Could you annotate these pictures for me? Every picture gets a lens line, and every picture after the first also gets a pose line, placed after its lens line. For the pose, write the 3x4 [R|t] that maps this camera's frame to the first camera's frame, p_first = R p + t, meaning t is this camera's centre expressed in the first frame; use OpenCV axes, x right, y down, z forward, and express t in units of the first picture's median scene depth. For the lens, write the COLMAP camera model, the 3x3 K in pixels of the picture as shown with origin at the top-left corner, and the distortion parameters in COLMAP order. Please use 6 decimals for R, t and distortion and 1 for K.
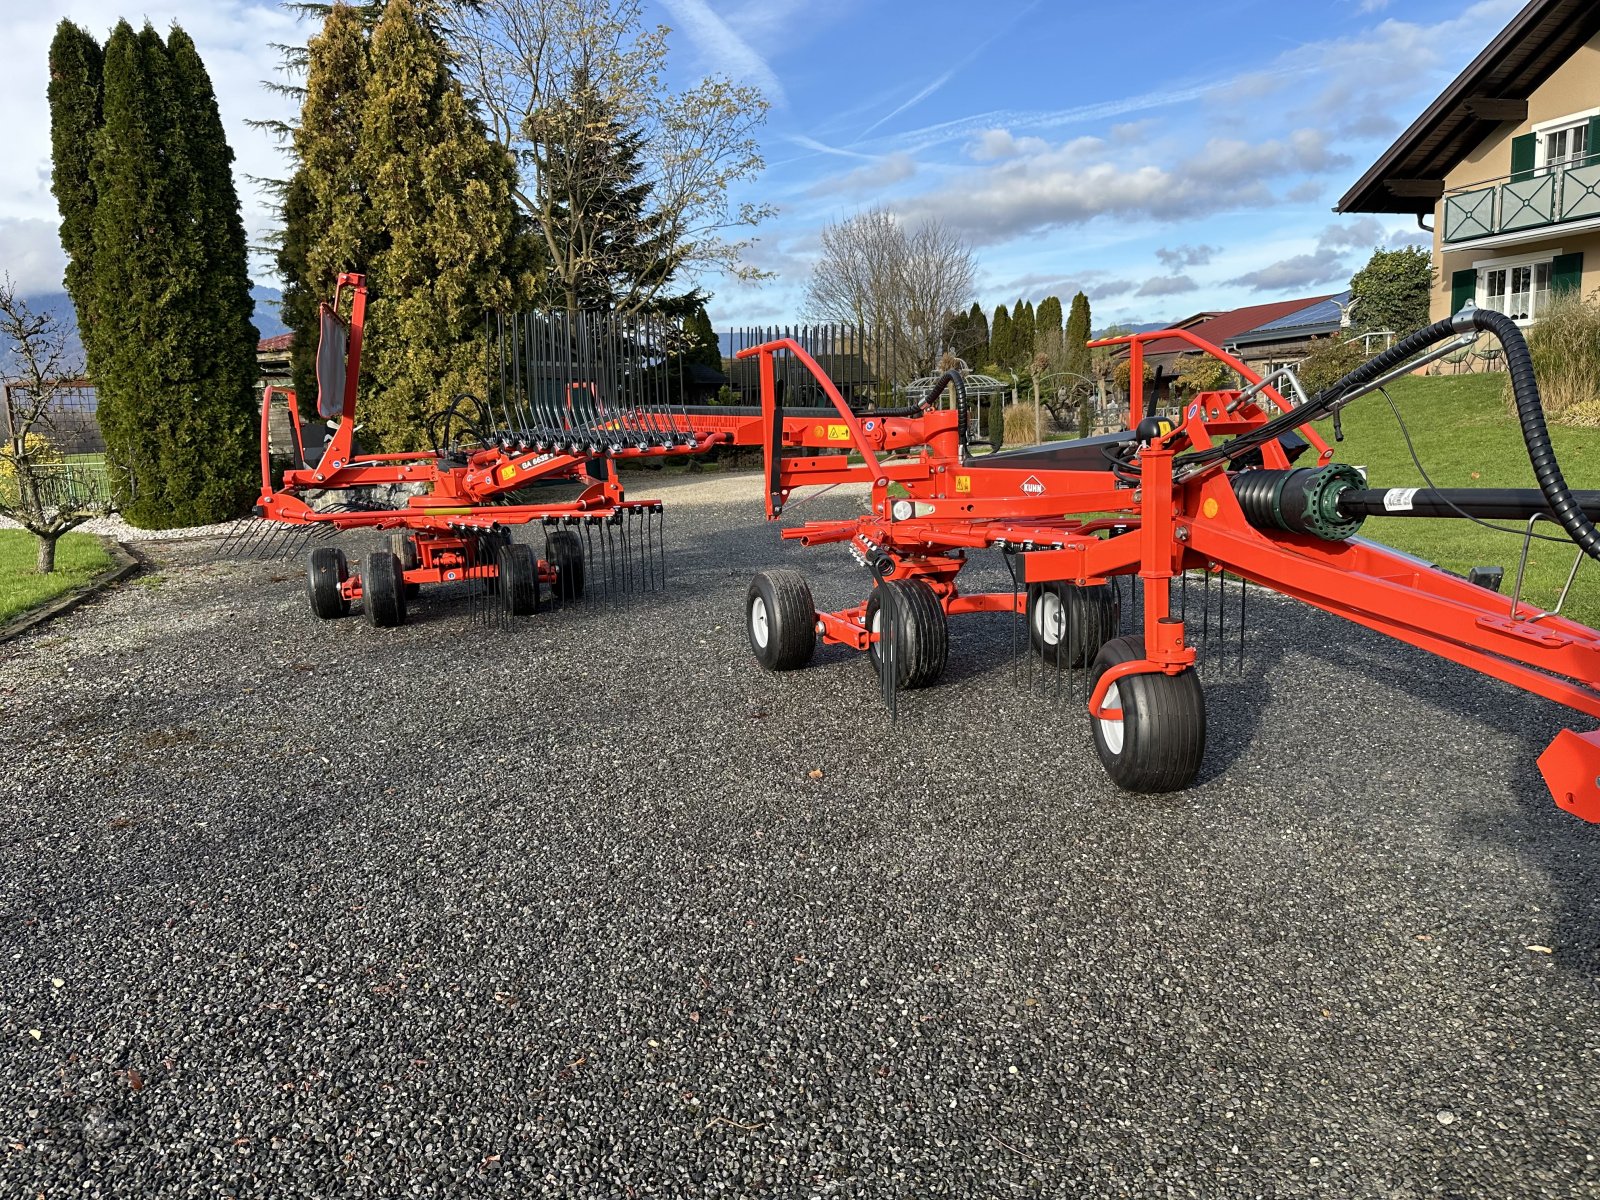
lens RADIAL K [[1084.7, 0, 802.5], [0, 1084.7, 625.4], [0, 0, 1]] dist [-0.009613, -0.008074]
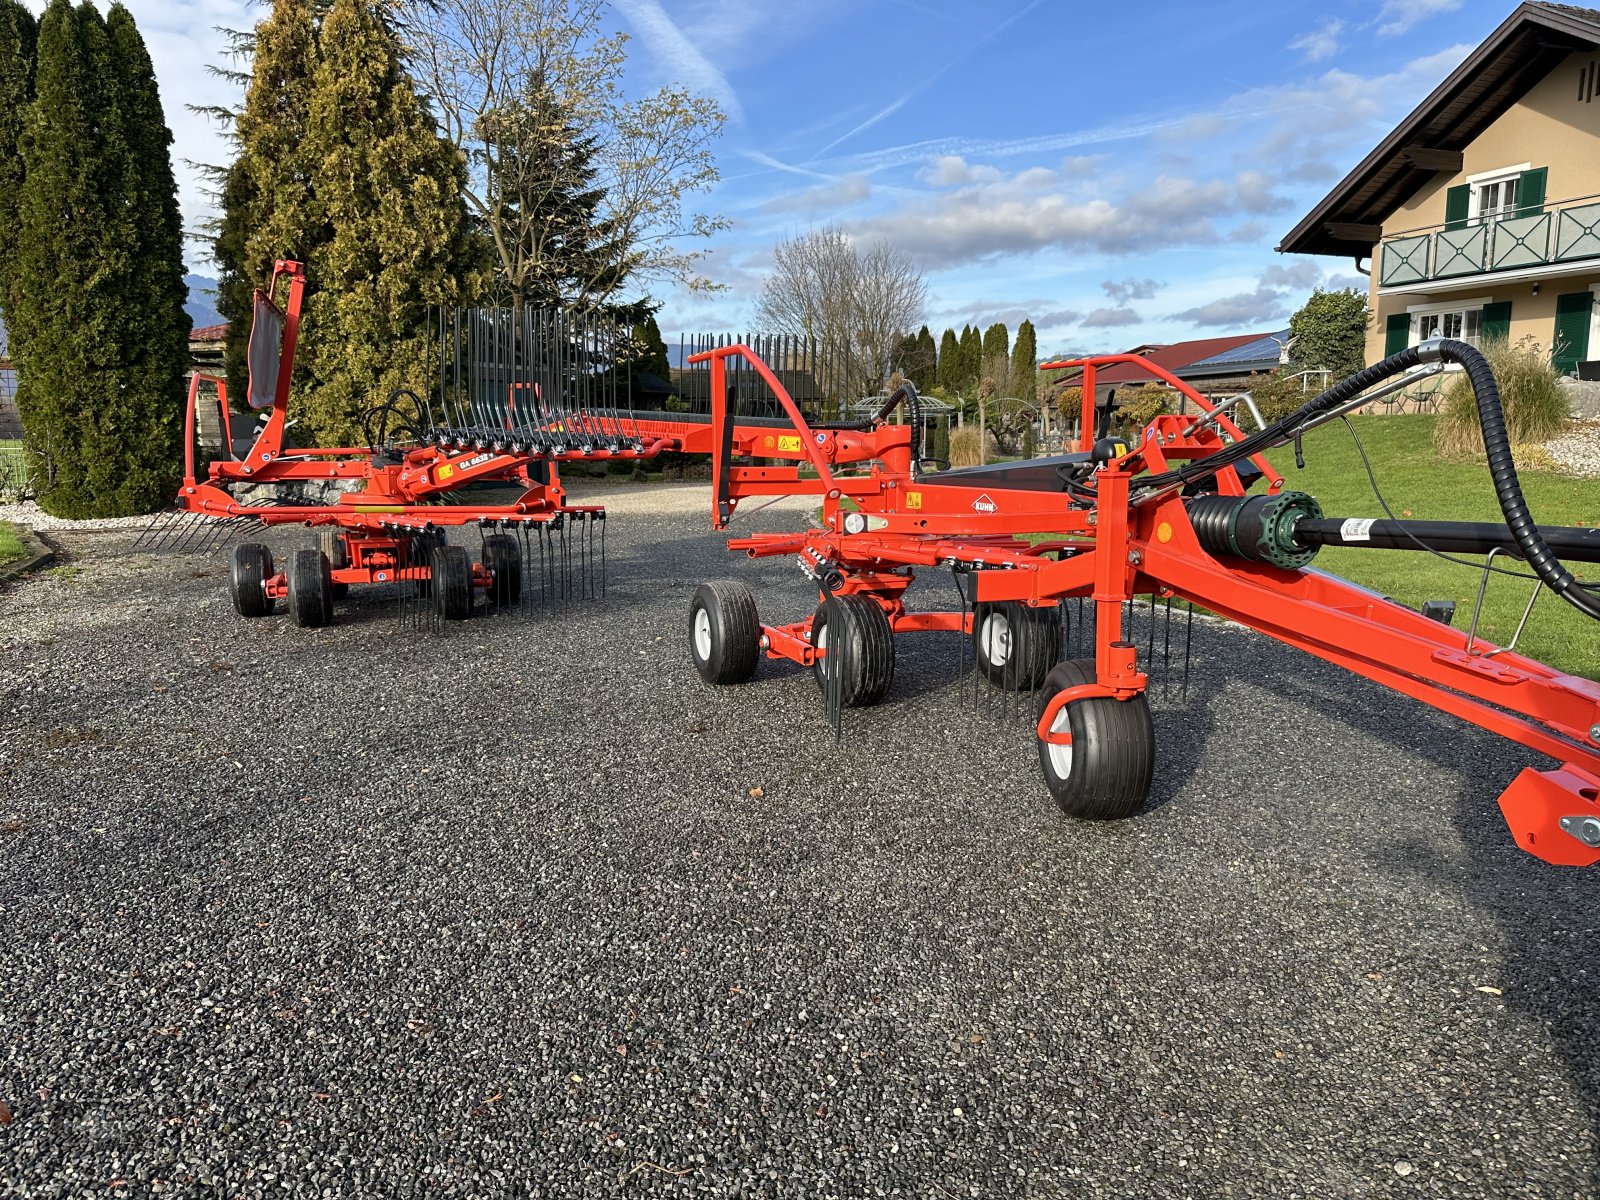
lens RADIAL K [[1084.8, 0, 802.0], [0, 1084.8, 626.5], [0, 0, 1]] dist [-0.001939, -0.014560]
pose [[0.998004, 0.031674, 0.054641, -0.002601], [-0.030961, 0.999425, -0.013841, 0.000712], [-0.055048, 0.012122, 0.998410, 0.018348]]
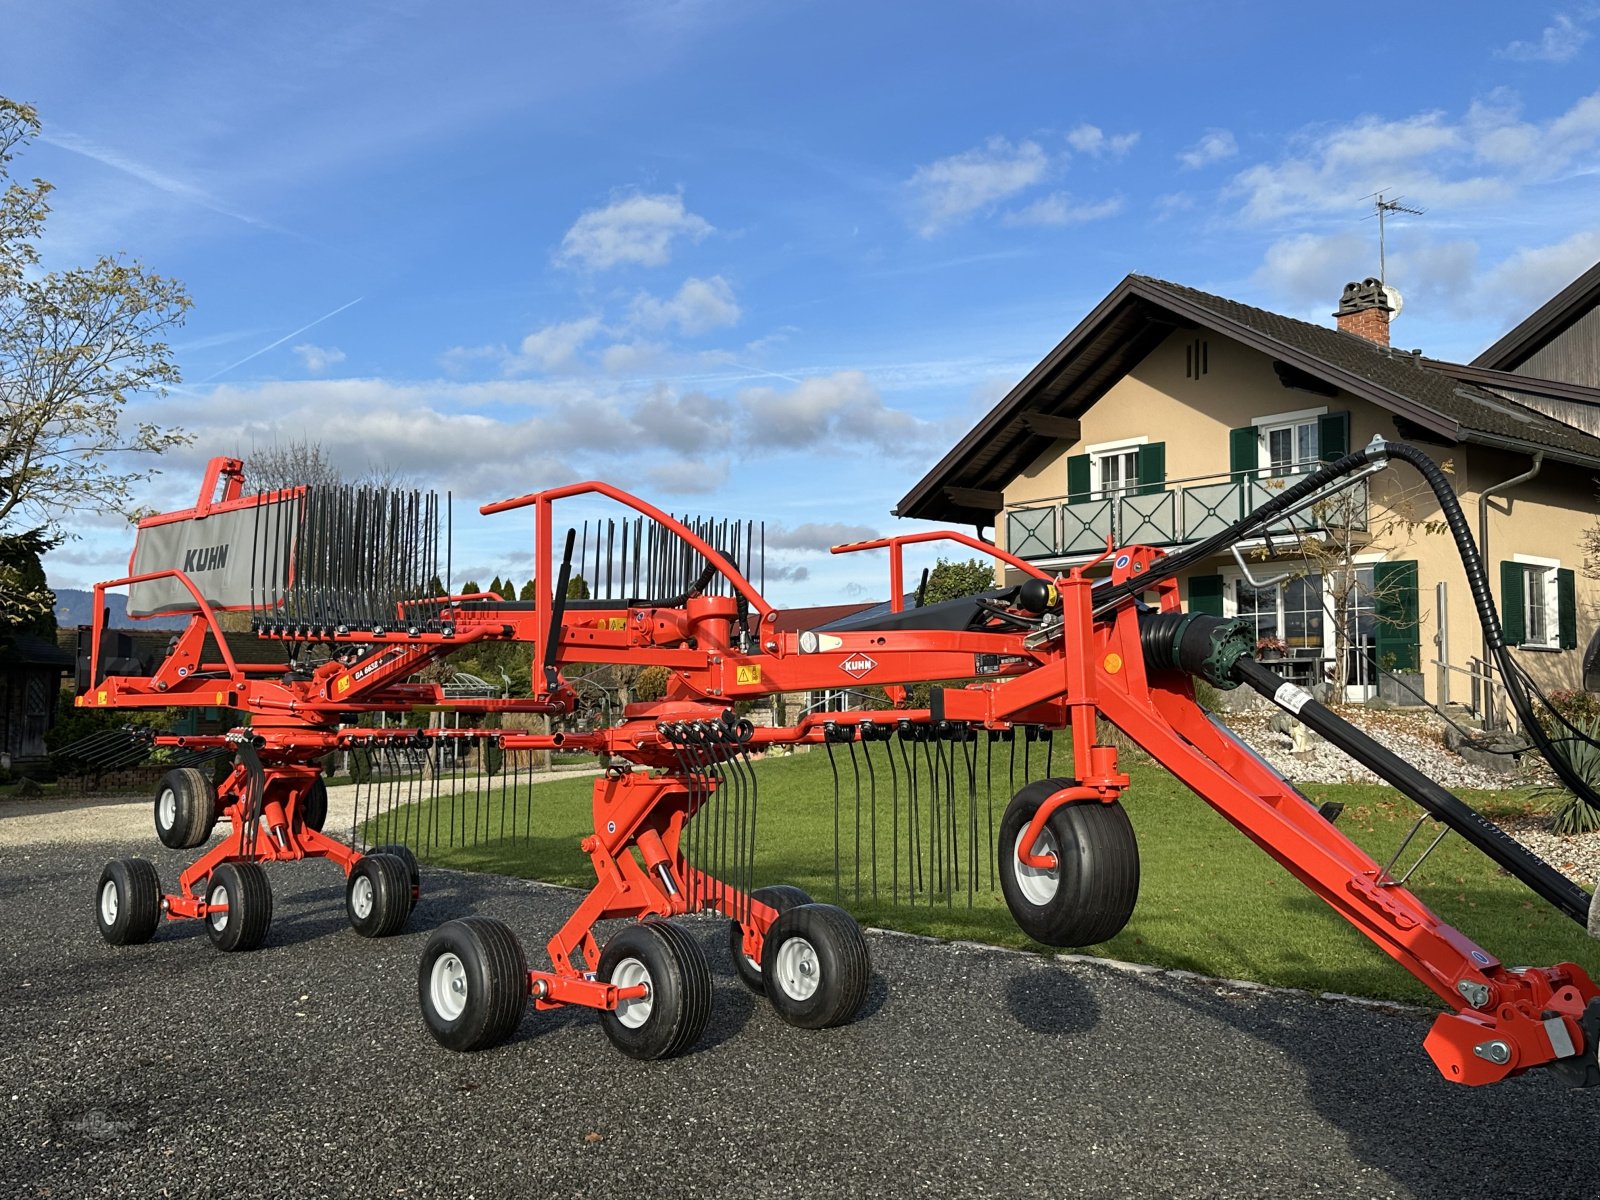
lens RADIAL K [[1518.7, 0, 747.6], [0, 1518.7, 679.3], [0, 0, 1]] dist [-0.004550, -0.029894]
pose [[0.929270, 0.054212, 0.365401, -0.217691], [0.027019, 0.976548, -0.213598, 0.019262], [-0.368411, 0.208363, 0.906012, -0.150893]]
